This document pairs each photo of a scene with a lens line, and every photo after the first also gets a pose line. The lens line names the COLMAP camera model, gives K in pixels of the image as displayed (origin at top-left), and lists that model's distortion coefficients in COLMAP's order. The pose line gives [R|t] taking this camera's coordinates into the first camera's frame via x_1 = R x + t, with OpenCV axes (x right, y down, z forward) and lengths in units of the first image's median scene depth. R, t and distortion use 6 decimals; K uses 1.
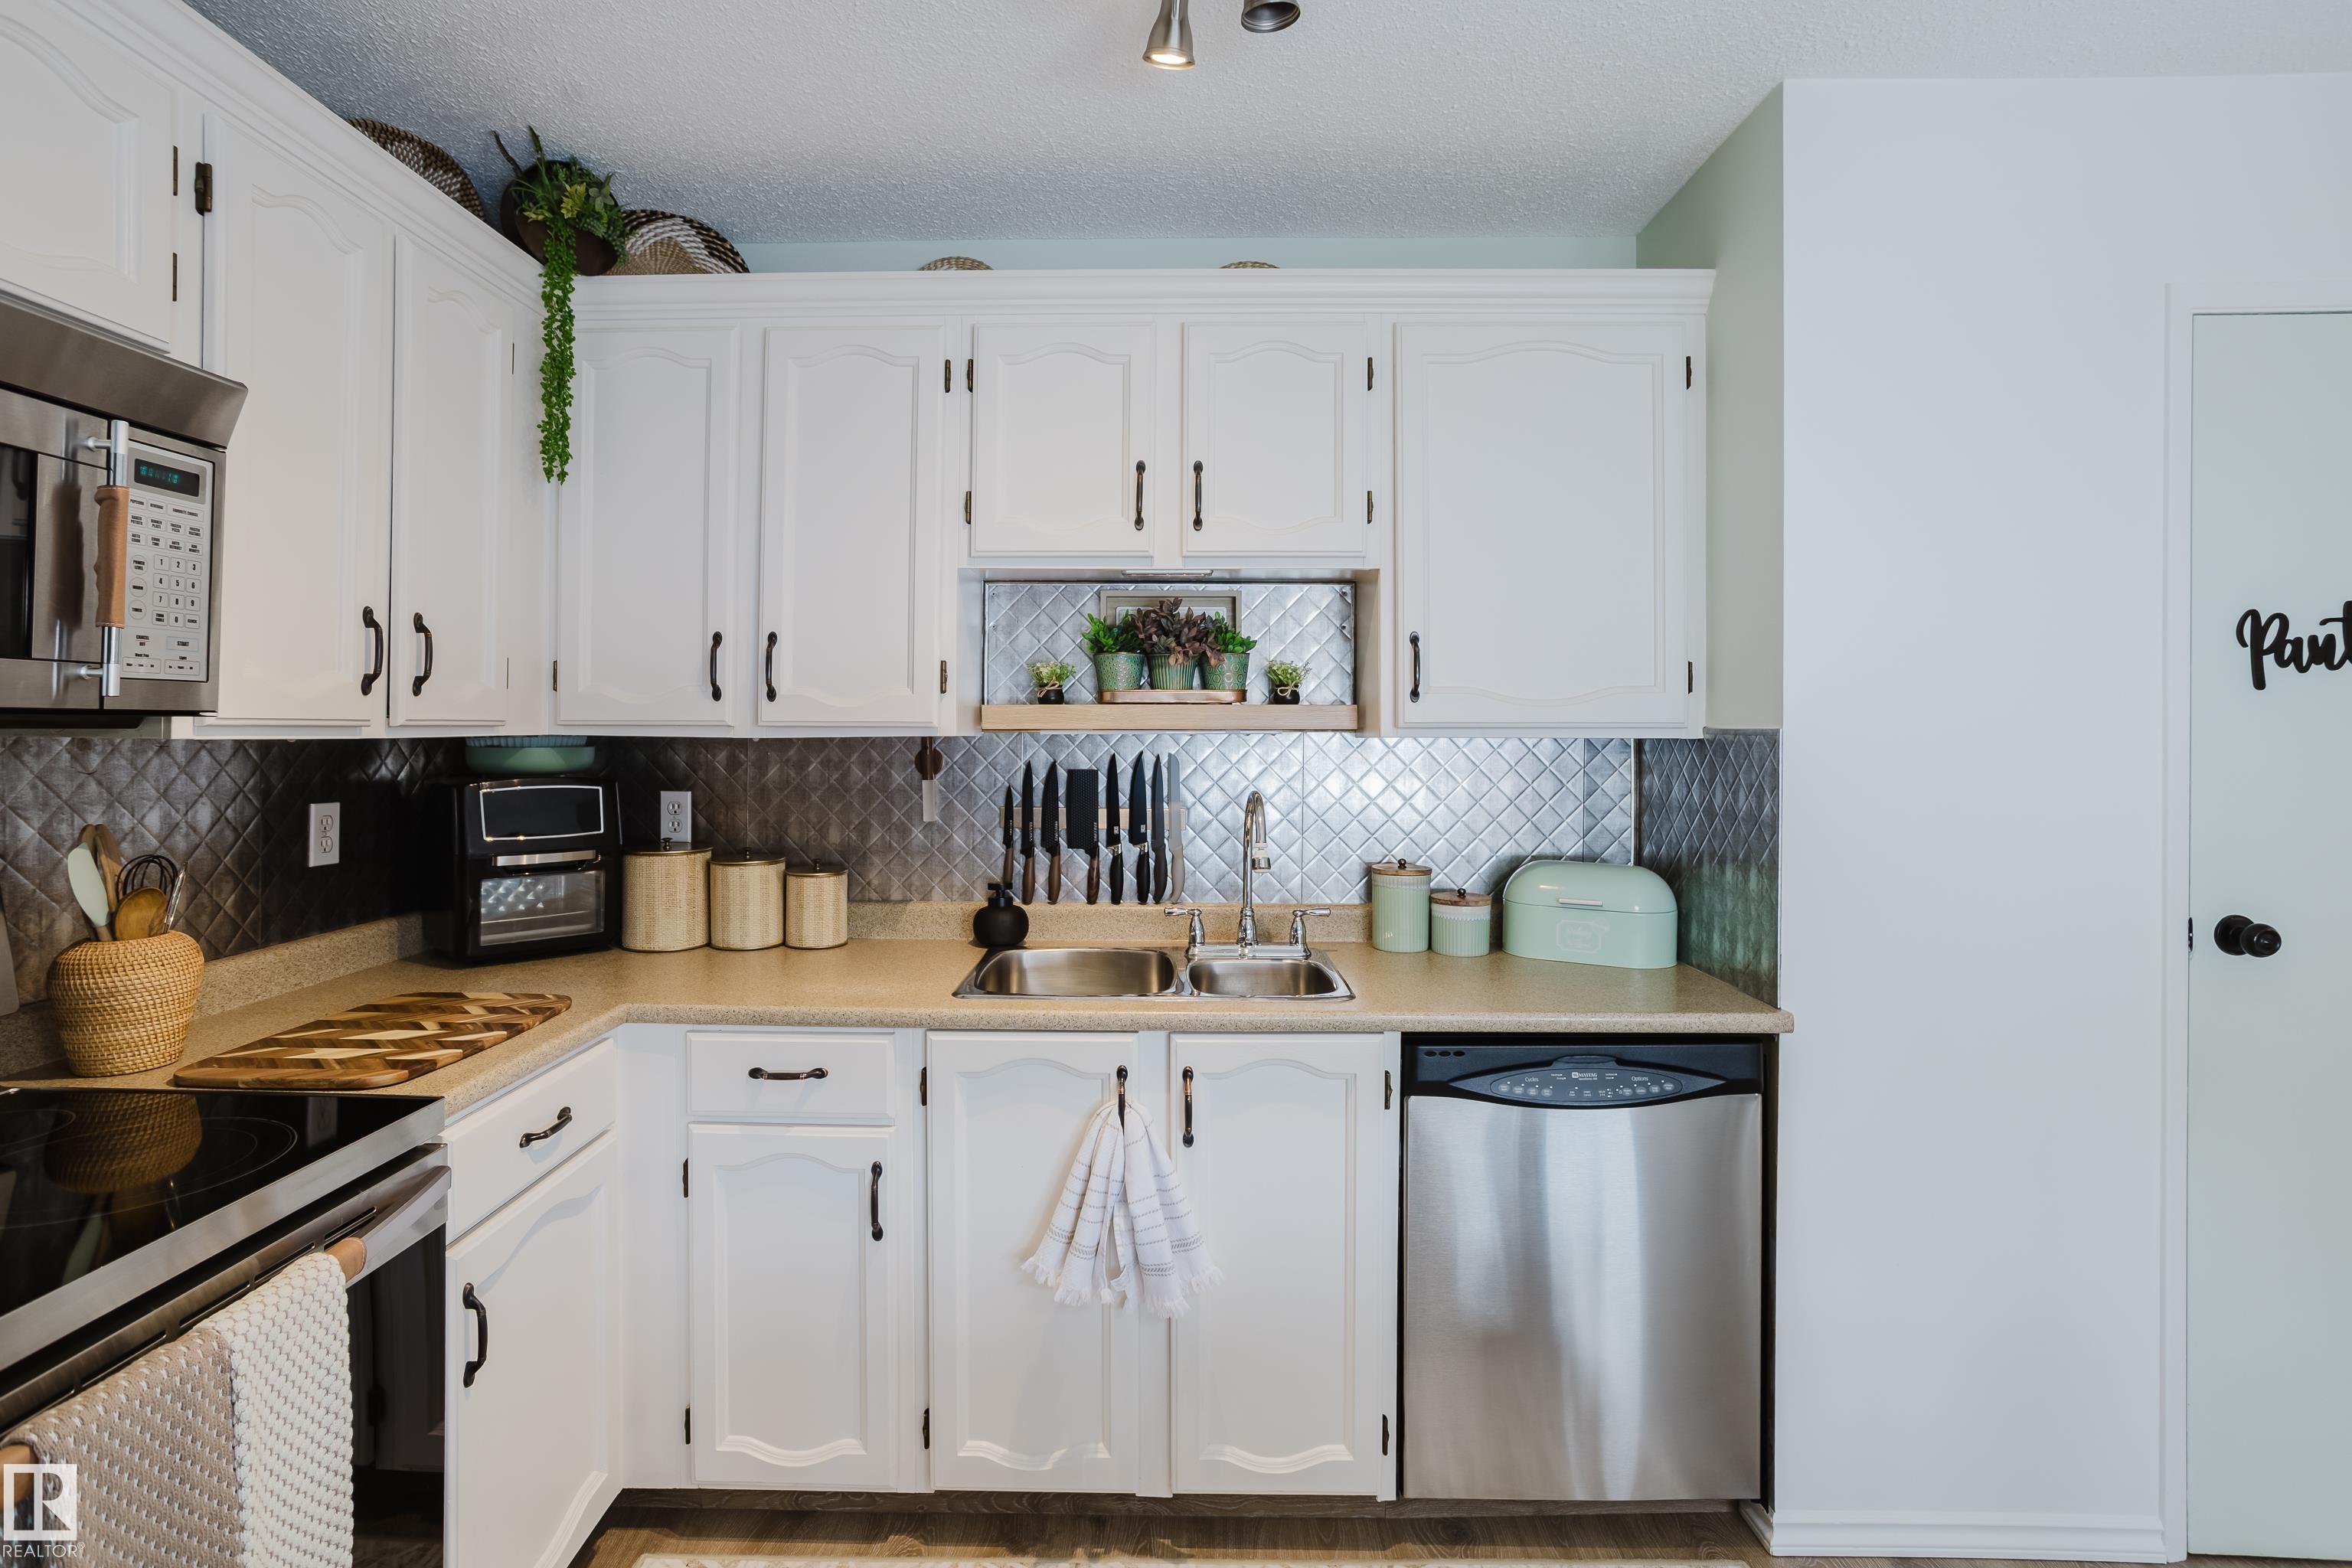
lens RADIAL K [[1177.8, 0, 1165.7], [0, 1177.8, 718.6], [0, 0, 1]] dist [-0.051763, 0.032225]
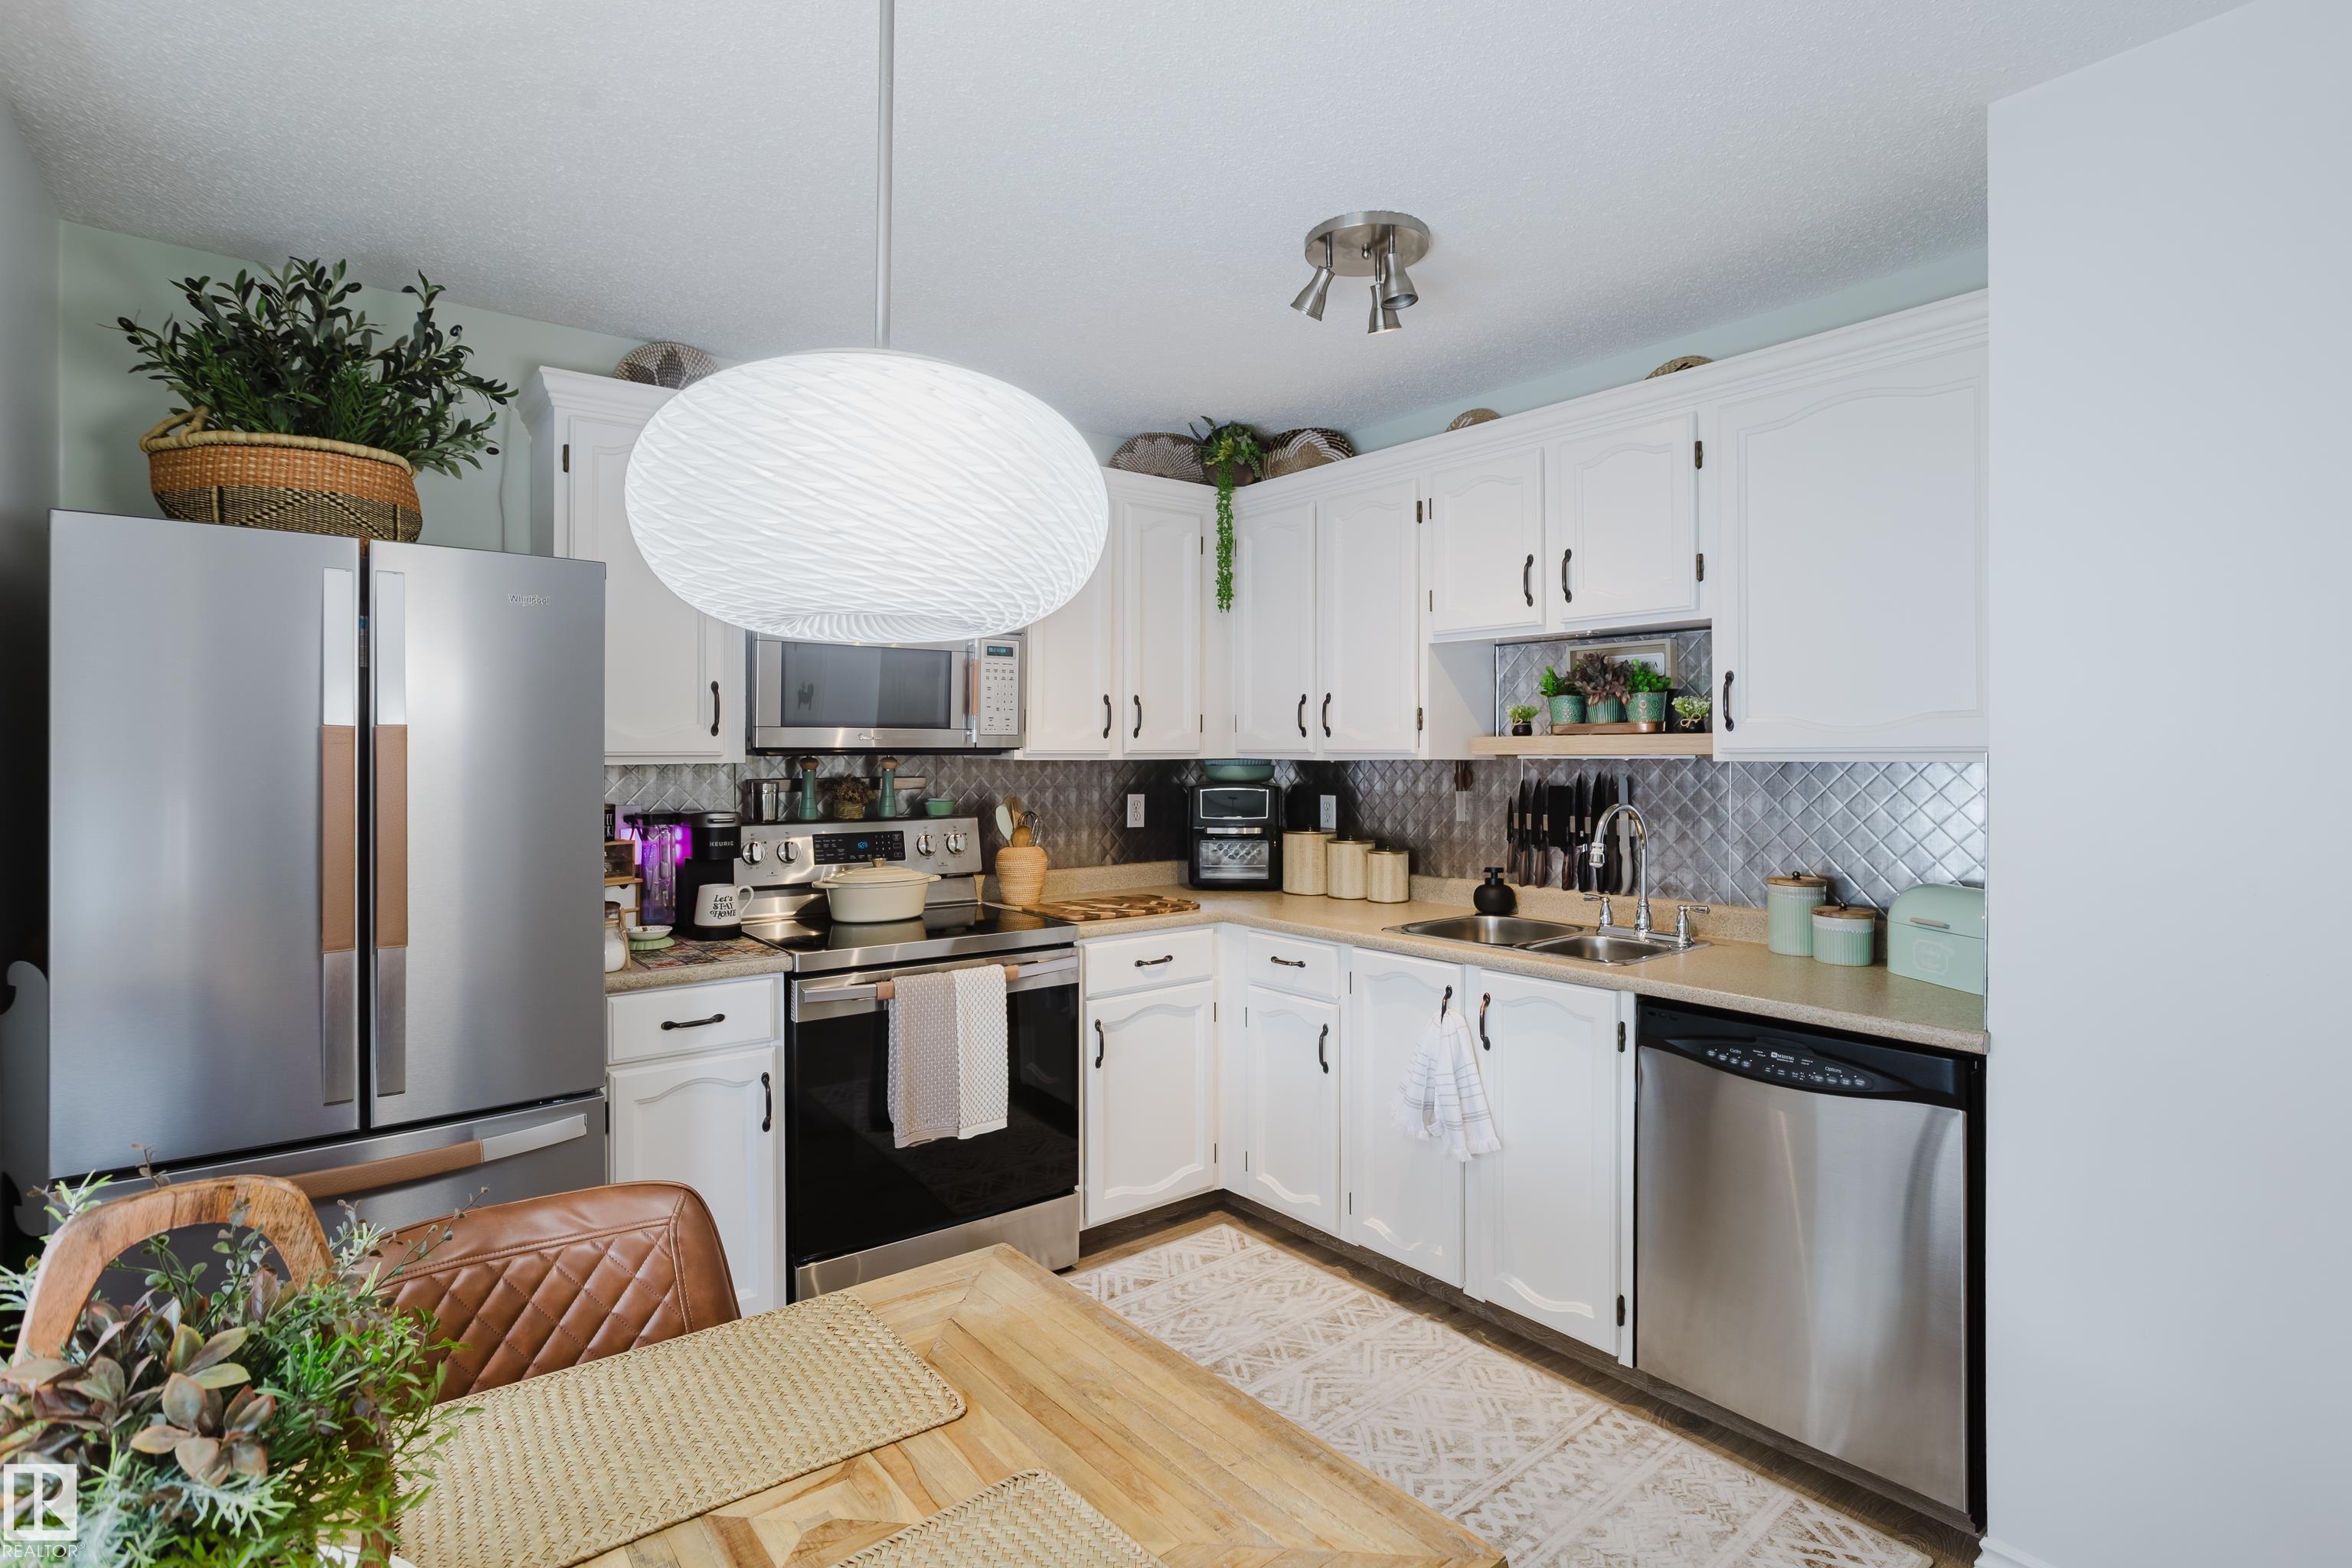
lens RADIAL K [[1177.8, 0, 1165.7], [0, 1177.8, 718.6], [0, 0, 1]] dist [-0.051763, 0.032225]
pose [[0.630871, -0.024273, -0.775508, 0.785945], [0.008763, 0.999670, -0.024160, -0.003709], [0.775838, 0.008446, 0.630875, -0.174266]]
